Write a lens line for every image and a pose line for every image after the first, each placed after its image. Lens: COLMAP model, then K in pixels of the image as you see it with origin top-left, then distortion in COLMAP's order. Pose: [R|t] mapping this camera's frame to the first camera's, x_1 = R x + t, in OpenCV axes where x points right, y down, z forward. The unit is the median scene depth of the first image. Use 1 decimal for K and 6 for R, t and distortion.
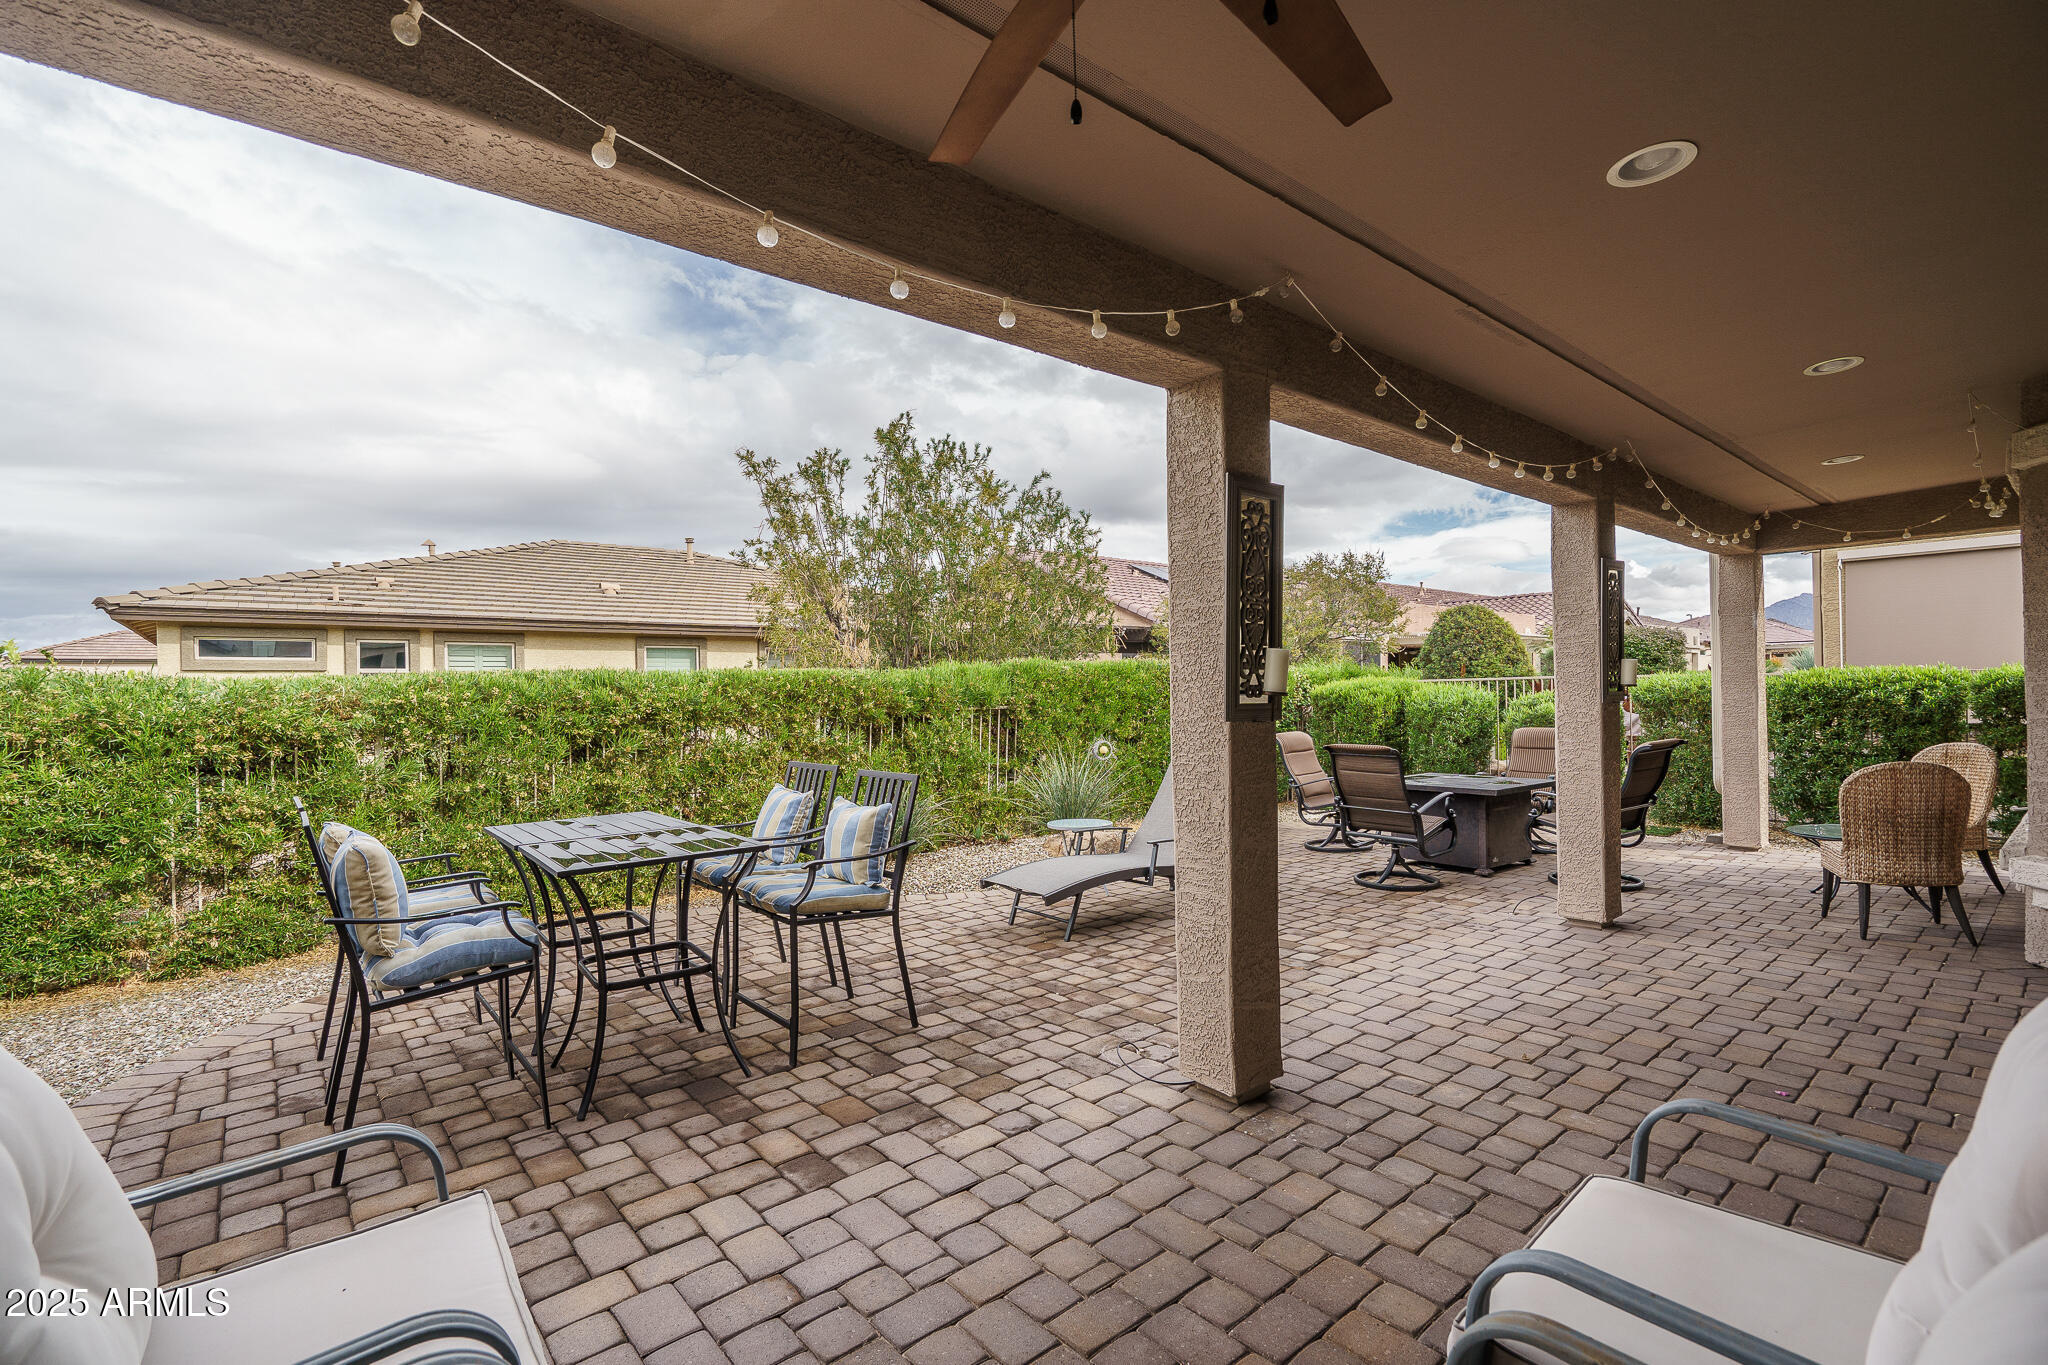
lens RADIAL K [[923.0, 0, 1033.4], [0, 923.0, 679.4], [0, 0, 1]] dist [-0.005628, -0.000280]
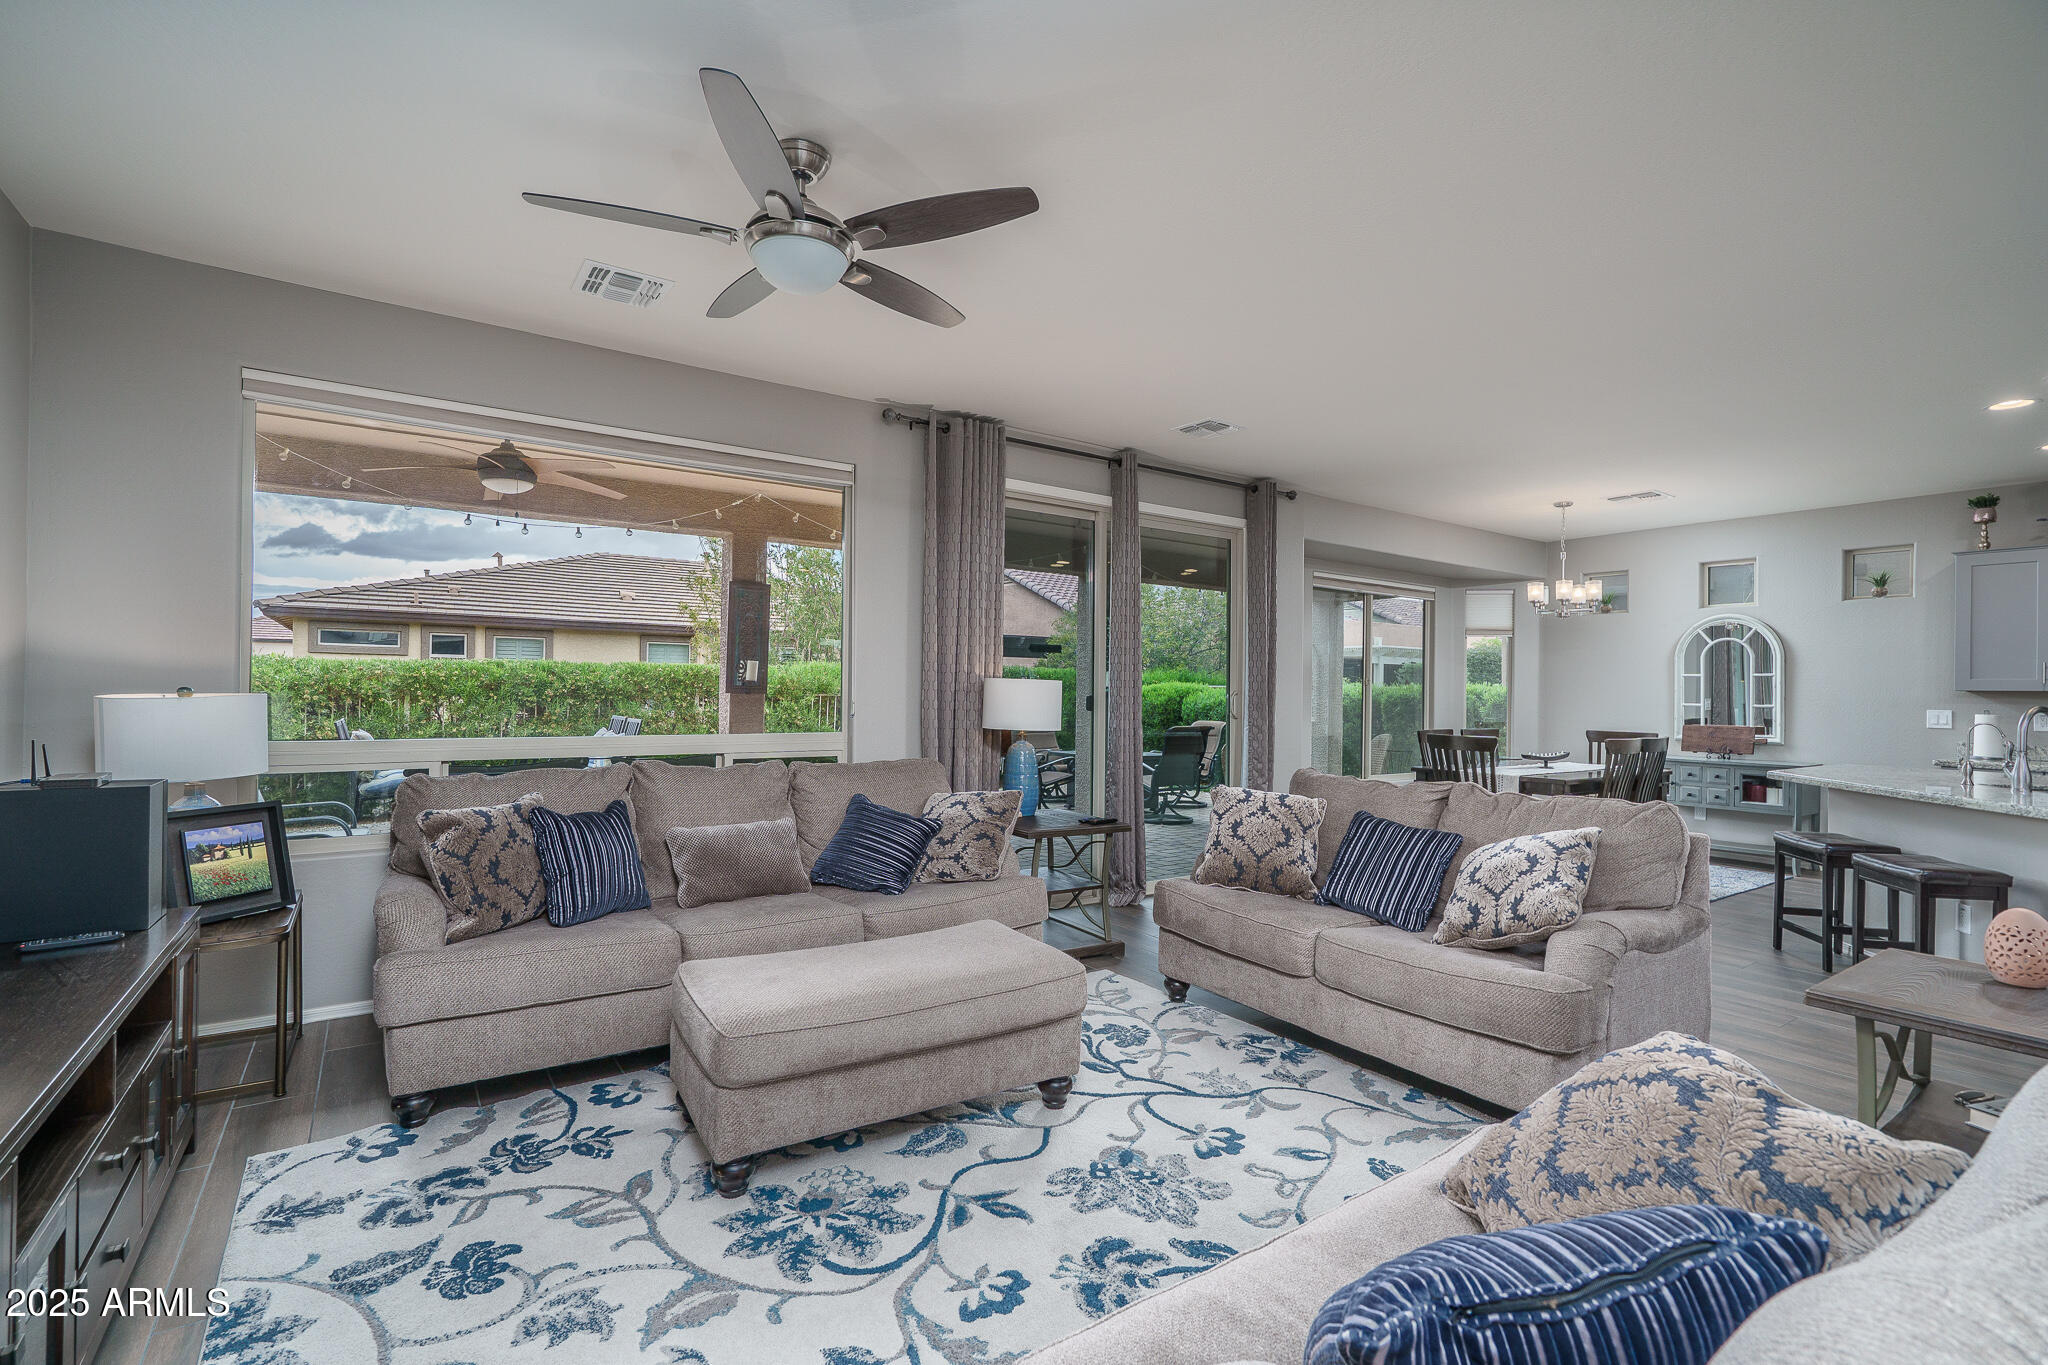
lens RADIAL K [[923.0, 0, 1003.8], [0, 923.0, 691.0], [0, 0, 1]] dist [-0.005628, -0.000280]
pose [[0.993461, 0.029194, -0.110376, 0.246918], [-0.027792, 0.999513, 0.014217, -0.000962], [0.110737, -0.011057, 0.993788, -0.244067]]
